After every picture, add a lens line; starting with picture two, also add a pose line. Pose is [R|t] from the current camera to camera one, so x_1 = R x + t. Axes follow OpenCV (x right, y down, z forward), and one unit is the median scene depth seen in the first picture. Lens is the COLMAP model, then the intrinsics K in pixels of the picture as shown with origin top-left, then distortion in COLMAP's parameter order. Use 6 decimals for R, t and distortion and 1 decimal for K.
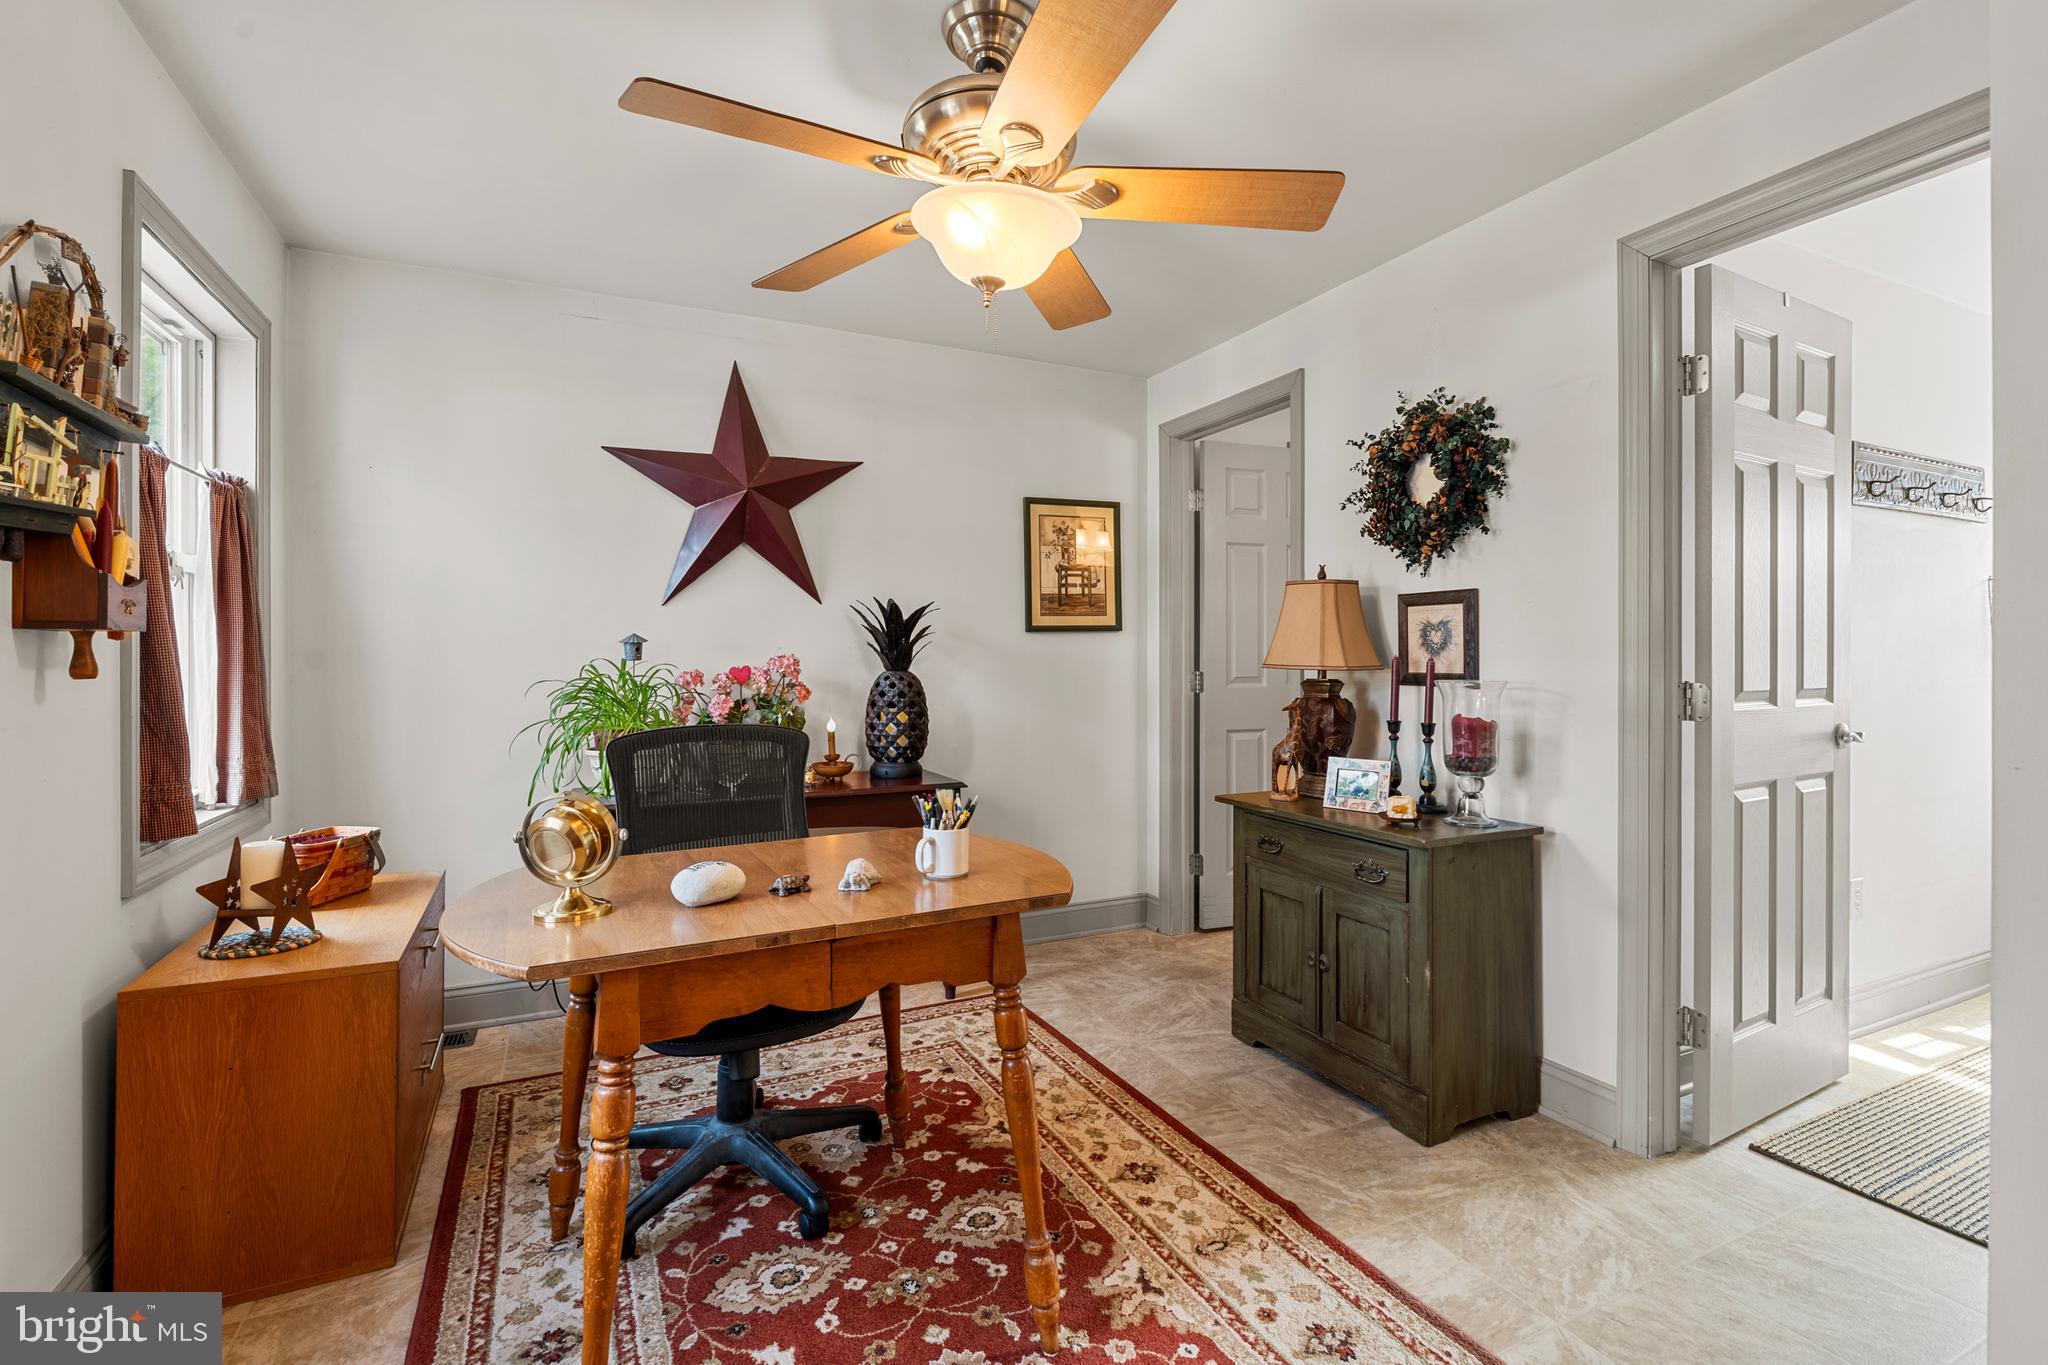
lens RADIAL K [[935.9, 0, 1020.5], [0, 935.9, 671.7], [0, 0, 1]] dist [-0.008931, 0.001100]
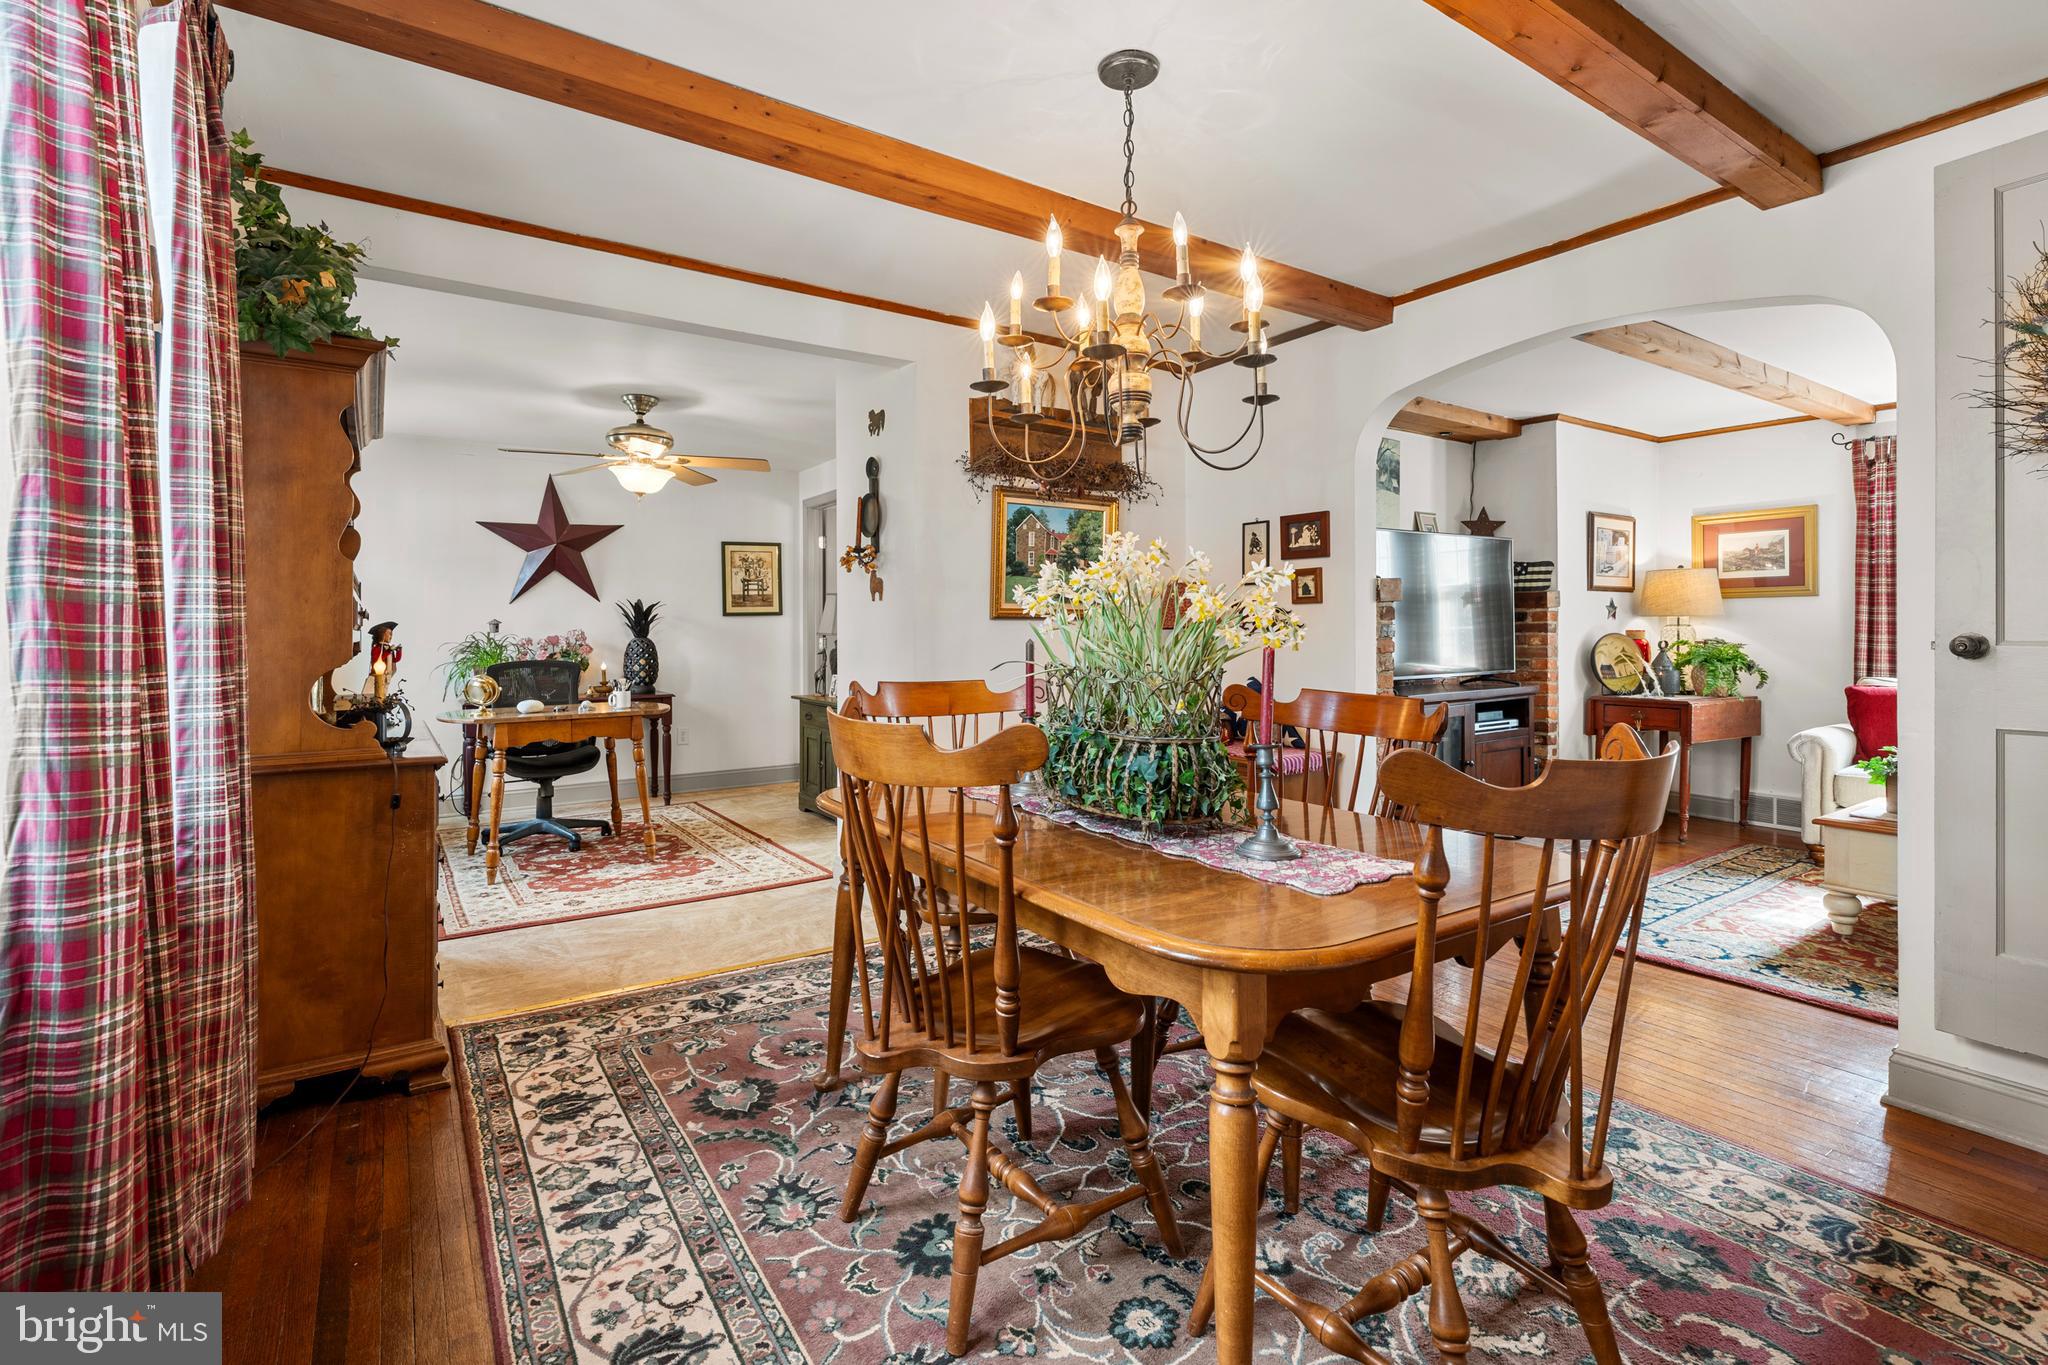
lens RADIAL K [[935.9, 0, 1016.5], [0, 935.9, 633.9], [0, 0, 1]] dist [-0.008931, 0.001100]
pose [[0.989737, -0.005604, 0.142792, 0.353479], [0.007312, 0.999908, -0.011439, 0.019080], [-0.142714, 0.012366, 0.989687, -0.990616]]
